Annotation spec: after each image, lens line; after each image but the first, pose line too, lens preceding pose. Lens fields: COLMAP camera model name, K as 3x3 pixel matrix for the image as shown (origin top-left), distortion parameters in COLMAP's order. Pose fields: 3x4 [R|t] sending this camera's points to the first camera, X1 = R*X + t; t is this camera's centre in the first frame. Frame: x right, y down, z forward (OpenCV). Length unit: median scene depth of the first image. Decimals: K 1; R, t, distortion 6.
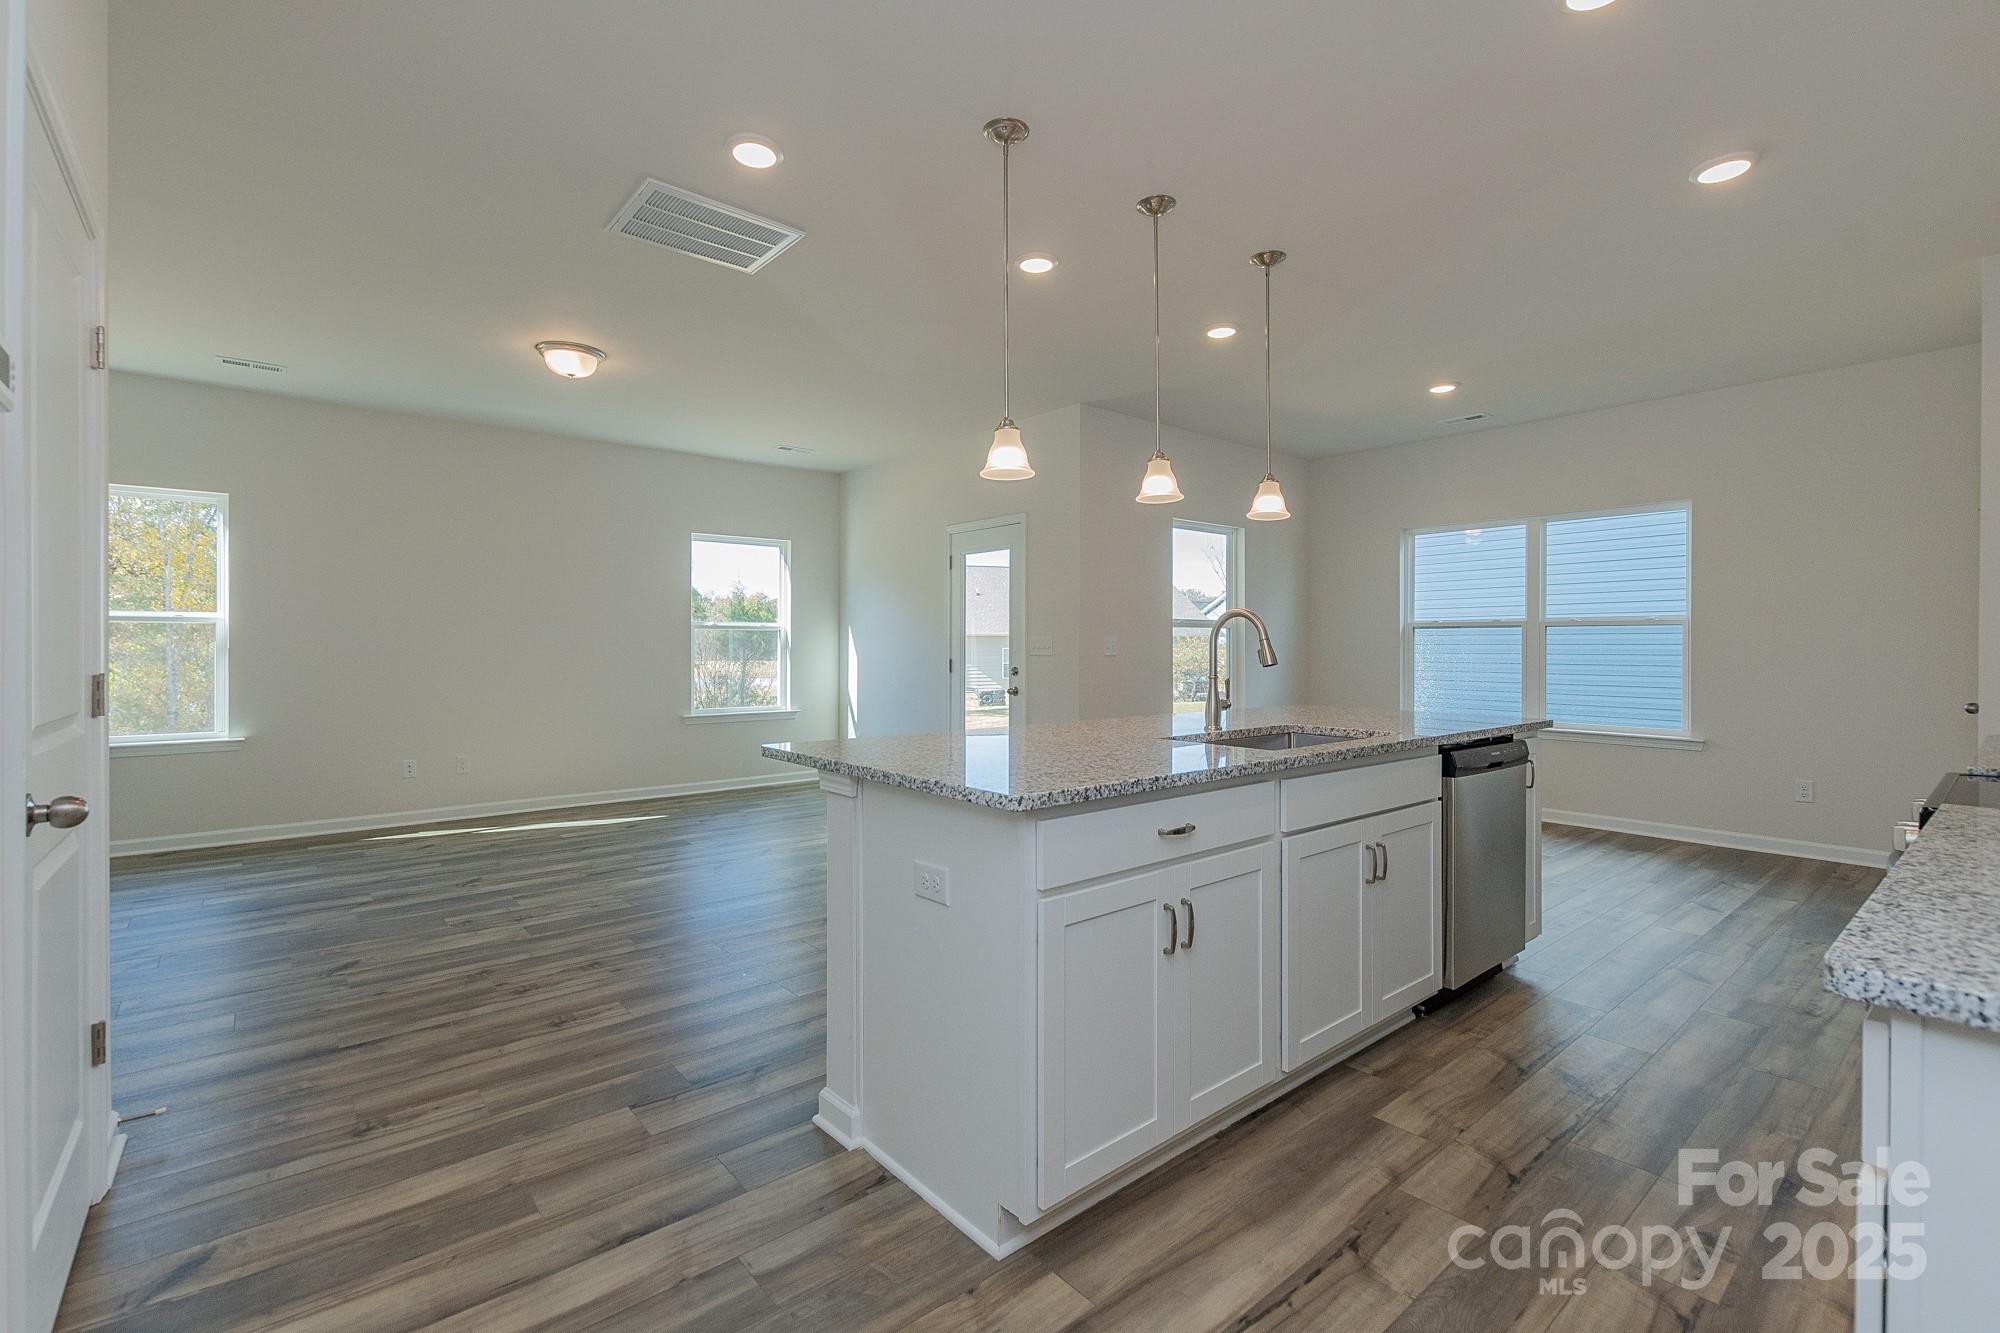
lens RADIAL K [[894.9, 0, 997.3], [0, 894.9, 641.8], [0, 0, 1]] dist [-0.000673, 0.000023]
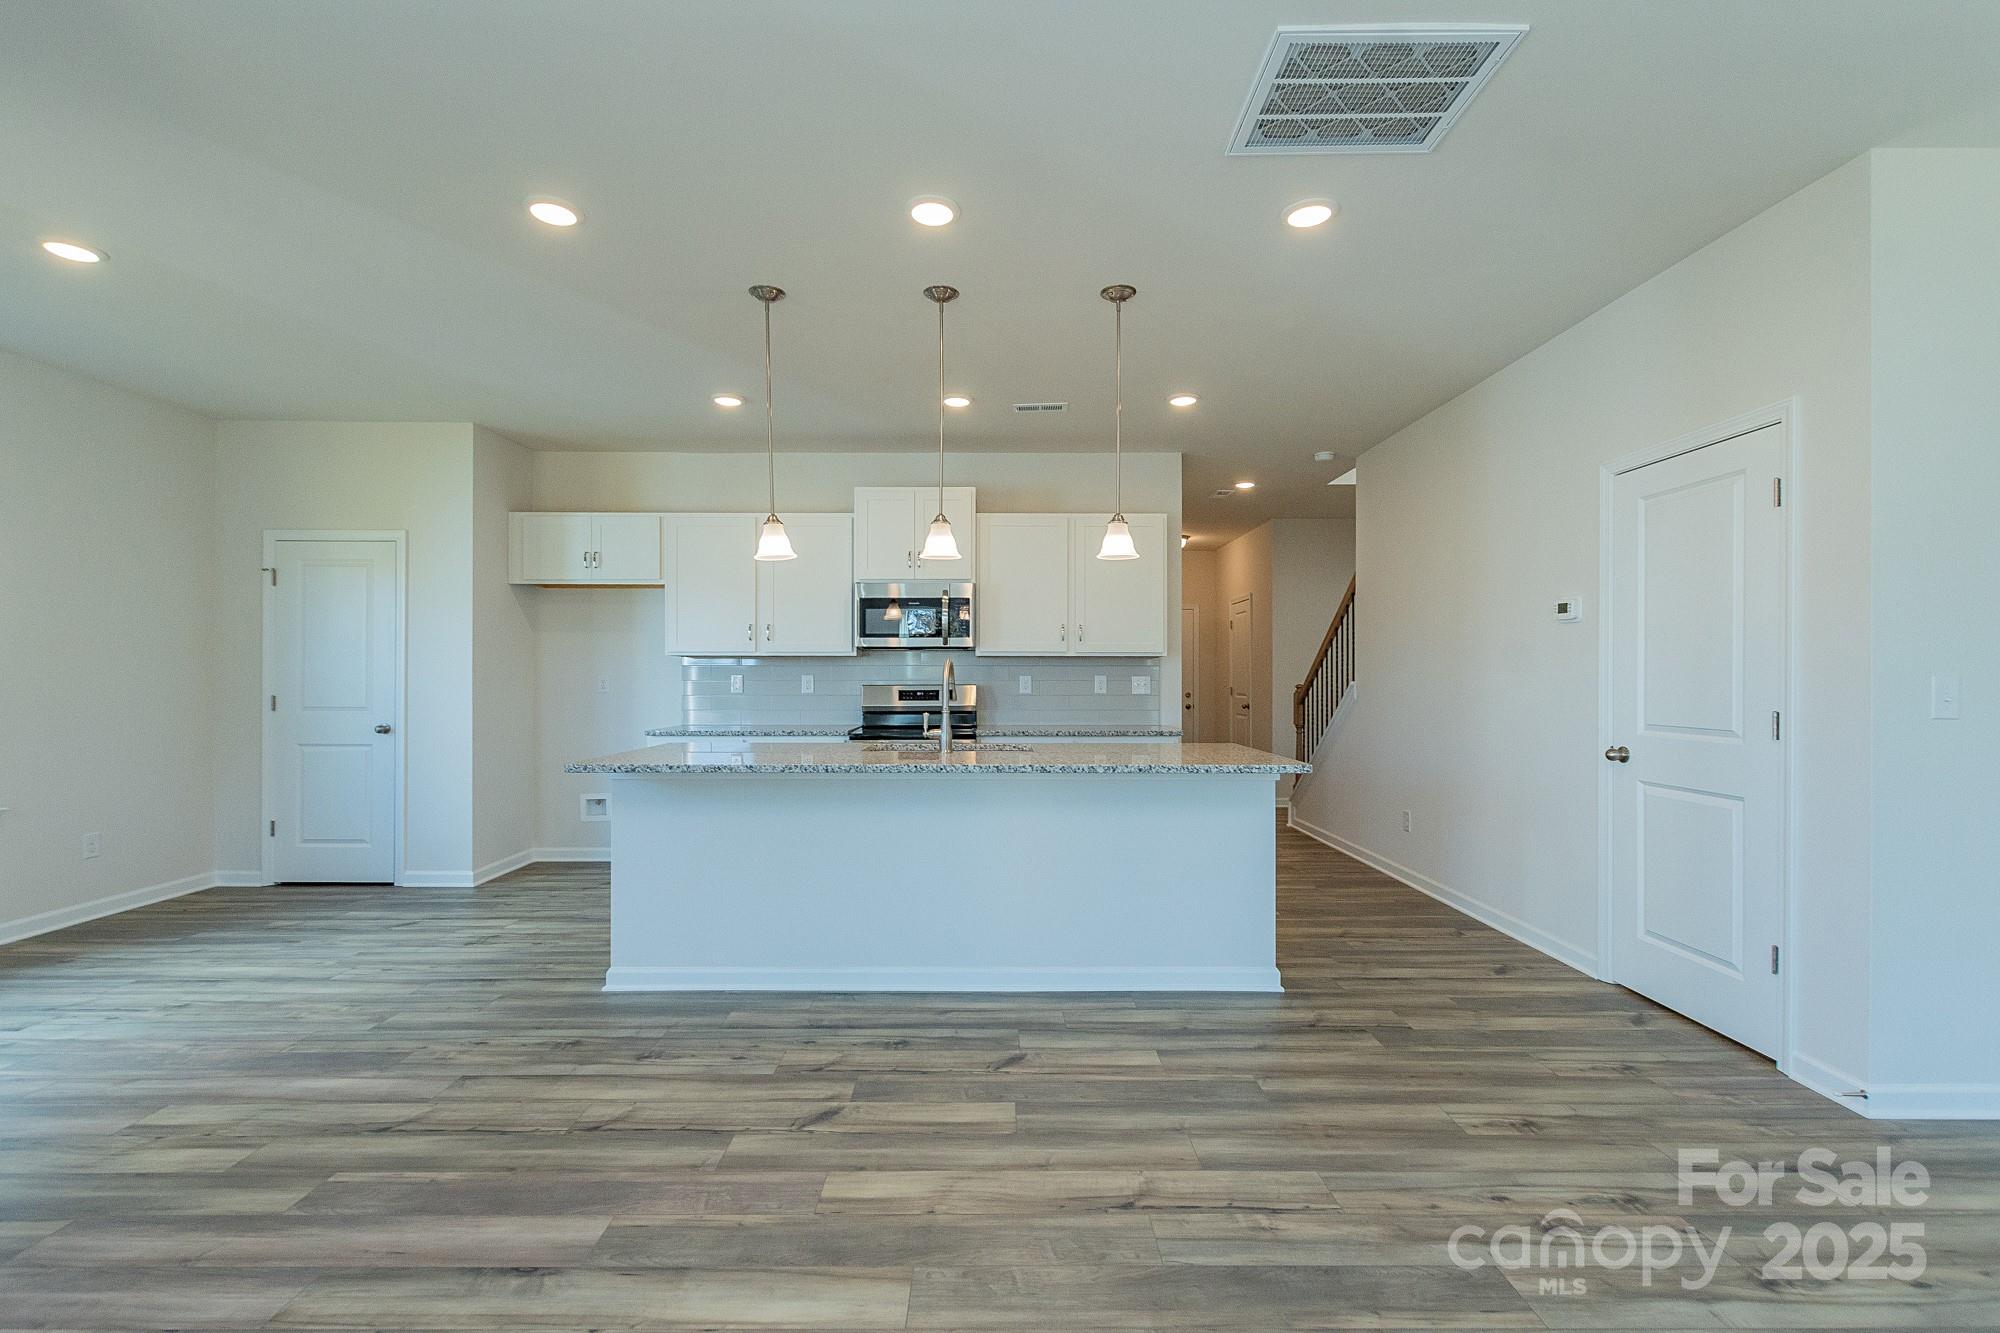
lens RADIAL K [[876.6, 0, 972.2], [0, 876.6, 678.6], [0, 0, 1]] dist [0.013256, -0.006773]
pose [[-0.753141, -0.007726, 0.657814, -0.592674], [-0.006204, 0.999970, 0.004641, -0.013575], [-0.657830, -0.000586, -0.753166, 1.854338]]
